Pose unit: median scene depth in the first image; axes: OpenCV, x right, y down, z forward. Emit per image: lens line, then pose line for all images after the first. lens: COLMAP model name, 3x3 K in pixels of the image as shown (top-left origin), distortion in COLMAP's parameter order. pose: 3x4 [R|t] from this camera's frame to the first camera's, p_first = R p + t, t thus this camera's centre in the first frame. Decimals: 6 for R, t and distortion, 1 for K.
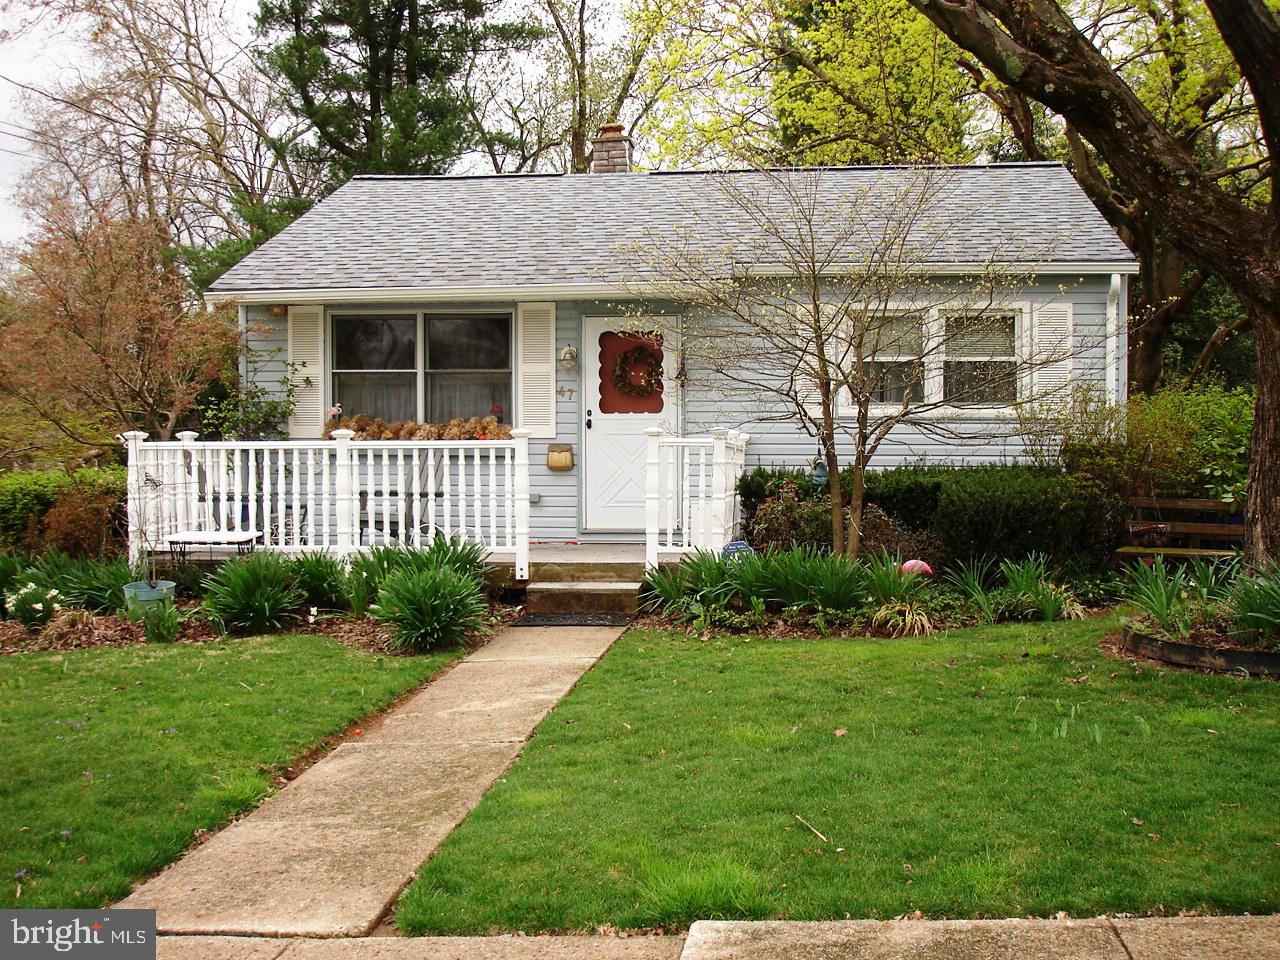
lens RADIAL K [[1423.1, 0, 642.2], [0, 1423.1, 482.0], [0, 0, 1]] dist [-0.108490, 0.000000]
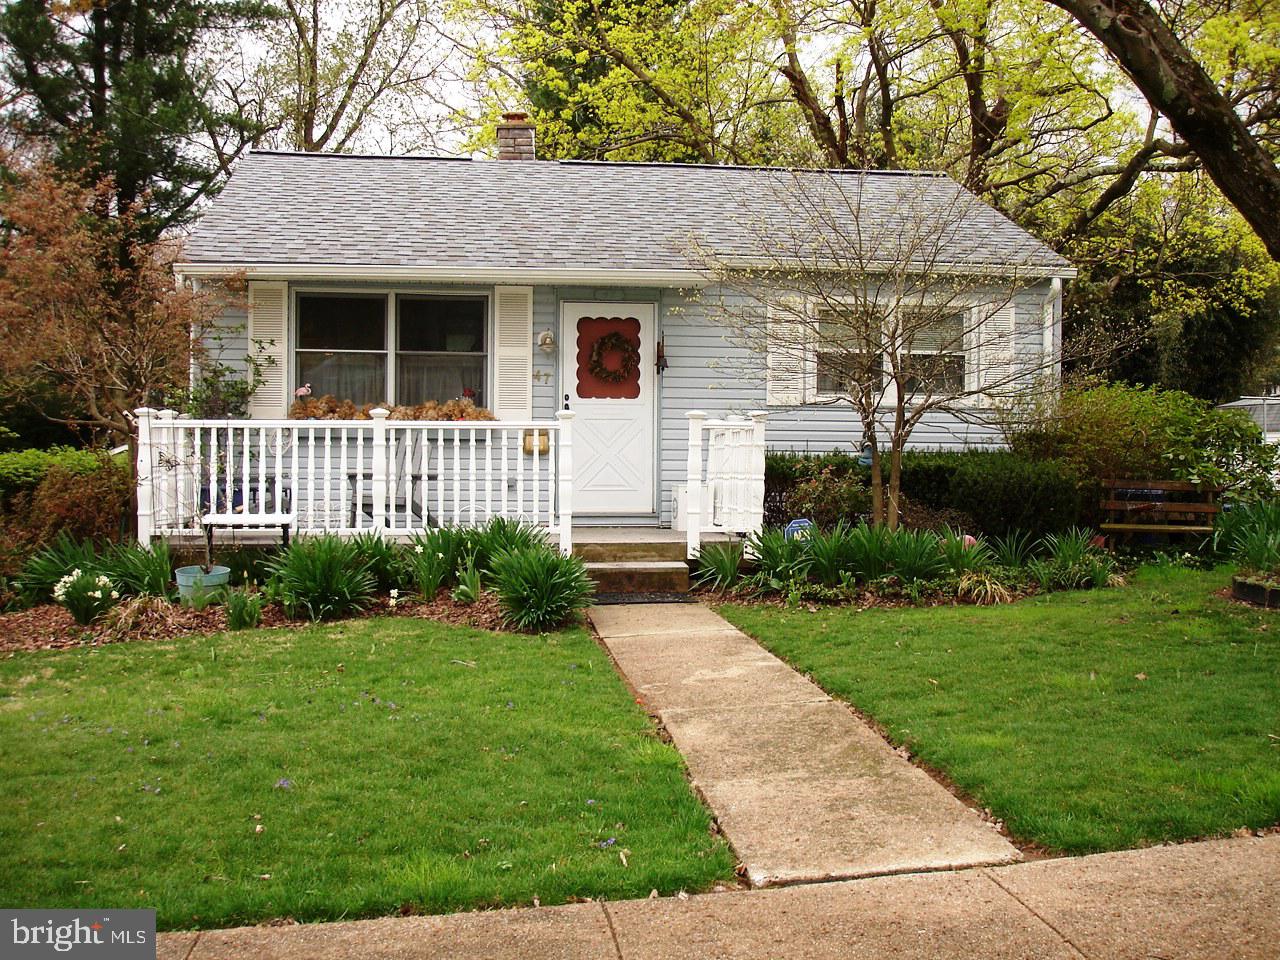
lens RADIAL K [[1423.1, 0, 648.2], [0, 1423.1, 483.9], [0, 0, 1]] dist [-0.108490, 0.000000]
pose [[0.968981, 0.000789, 0.247133, -0.251039], [-0.001514, 0.999995, 0.002745, 0.010732], [-0.247129, -0.003034, 0.968978, 0.010092]]
